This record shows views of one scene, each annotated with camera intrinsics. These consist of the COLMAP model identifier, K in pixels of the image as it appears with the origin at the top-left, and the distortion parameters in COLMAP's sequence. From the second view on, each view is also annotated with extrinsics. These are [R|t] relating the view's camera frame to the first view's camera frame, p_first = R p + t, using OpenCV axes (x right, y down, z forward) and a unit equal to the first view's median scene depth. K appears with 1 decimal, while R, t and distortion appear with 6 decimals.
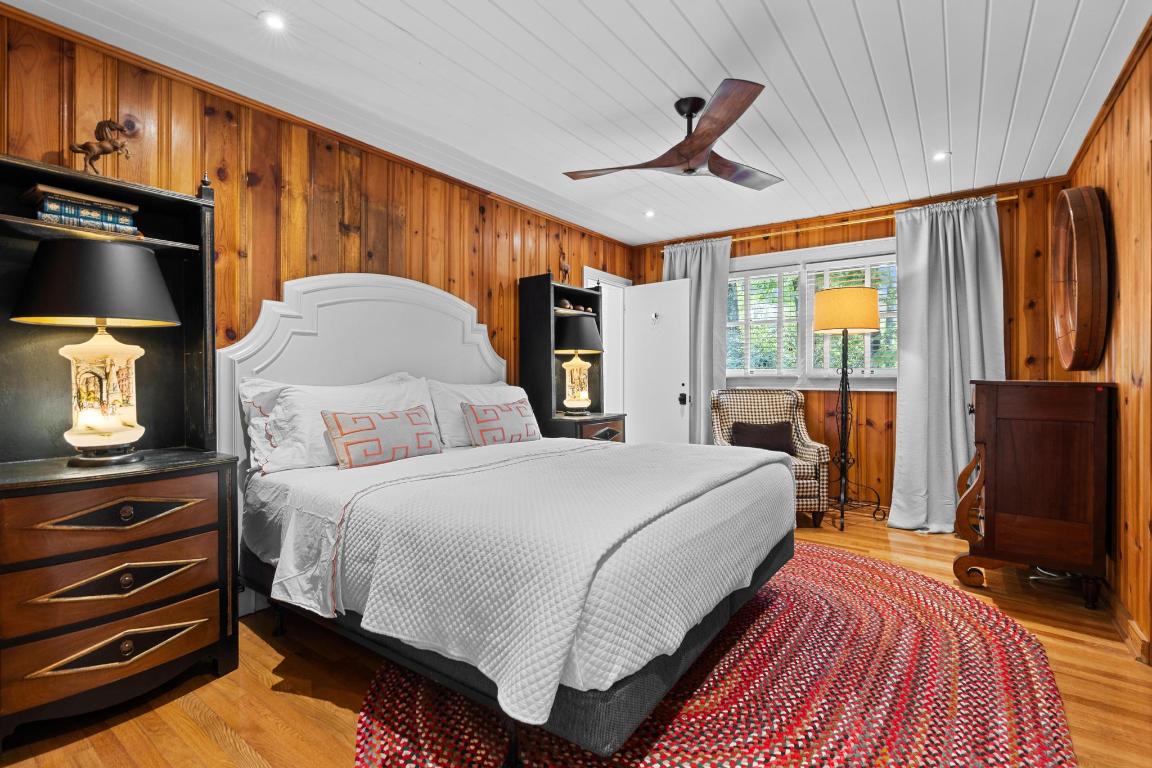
lens RADIAL K [[521.8, 0, 572.9], [0, 521.8, 387.0], [0, 0, 1]] dist [-0.002957, 0.000253]
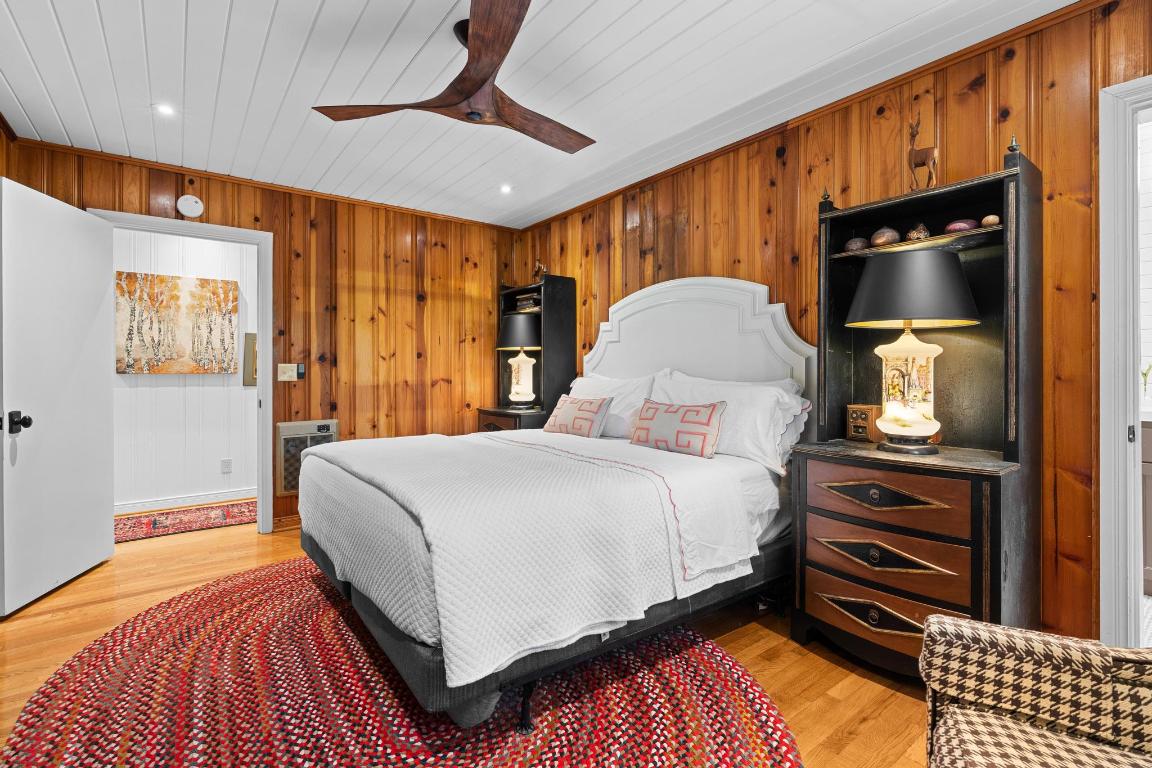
lens RADIAL K [[542.9, 0, 573.0], [0, 542.9, 371.0], [0, 0, 1]] dist [0.000303, -0.000808]
pose [[-0.290975, 0.000340, -0.956731, 0.945475], [-0.024078, 0.999681, 0.007678, -0.031030], [0.956428, 0.025270, -0.290874, 1.347839]]
